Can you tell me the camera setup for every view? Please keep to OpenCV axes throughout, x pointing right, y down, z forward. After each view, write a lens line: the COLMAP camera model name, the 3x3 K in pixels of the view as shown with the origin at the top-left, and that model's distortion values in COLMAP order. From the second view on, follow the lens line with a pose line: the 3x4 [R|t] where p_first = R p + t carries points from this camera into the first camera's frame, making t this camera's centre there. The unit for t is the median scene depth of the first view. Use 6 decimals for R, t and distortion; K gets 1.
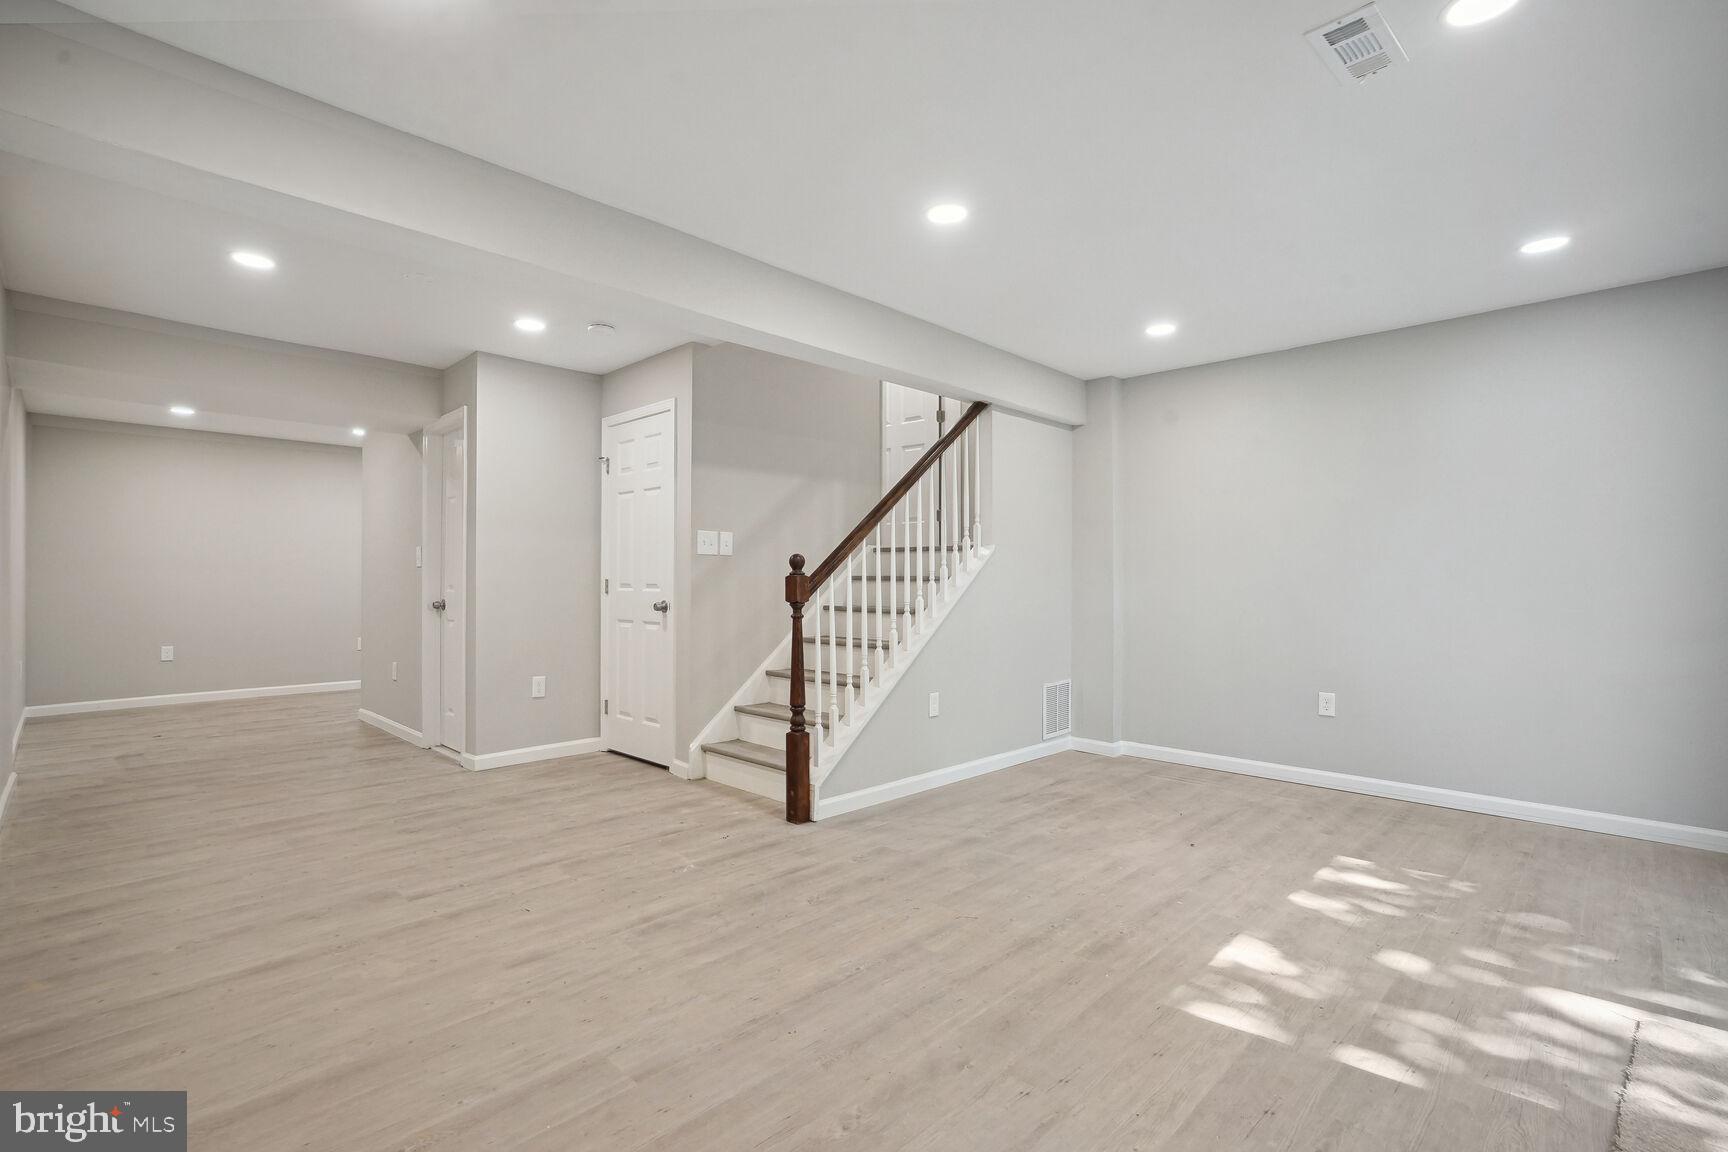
lens RADIAL K [[796.3, 0, 854.3], [0, 796.3, 573.8], [0, 0, 1]] dist [-0.019348, 0.000125]
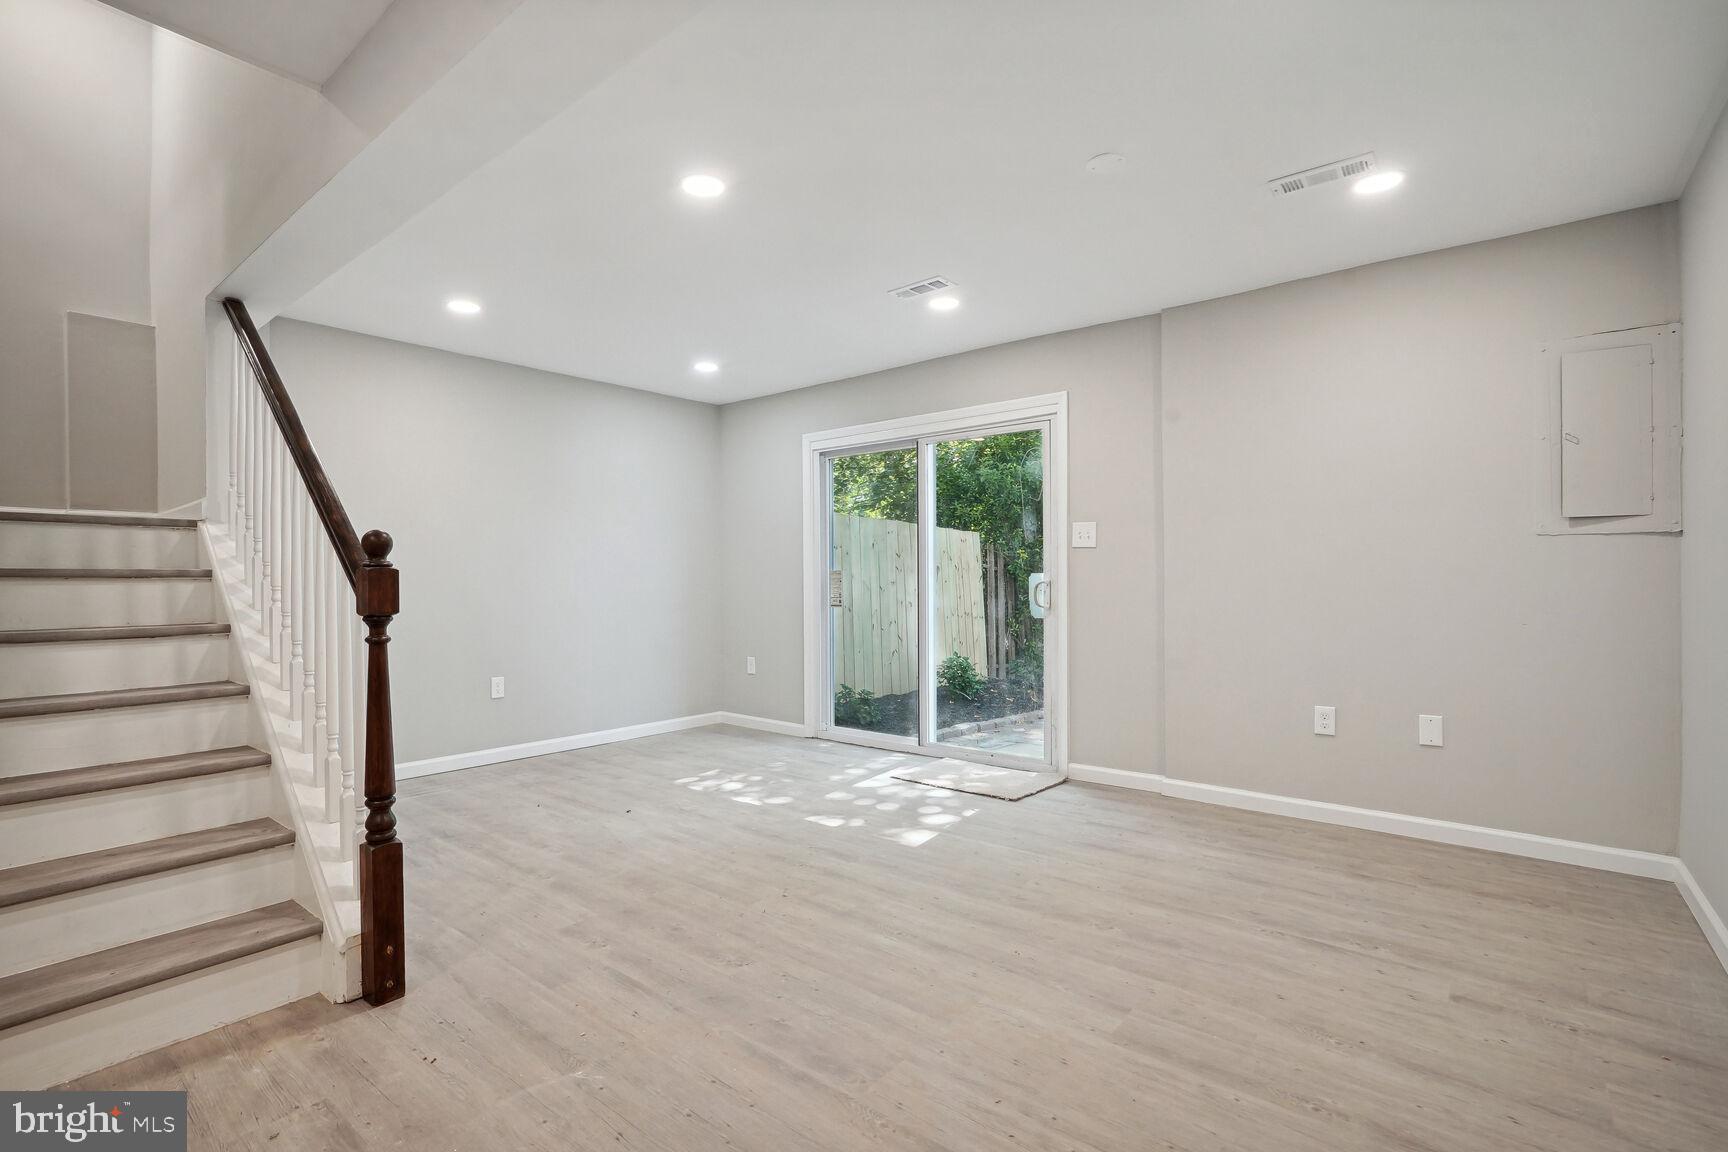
lens RADIAL K [[796.3, 0, 854.3], [0, 796.3, 573.8], [0, 0, 1]] dist [-0.019348, 0.000125]
pose [[-0.100189, 0.009895, 0.994919, -0.778472], [-0.012804, 0.999855, -0.011234, 0.016090], [-0.994886, -0.013864, -0.100048, 0.856451]]
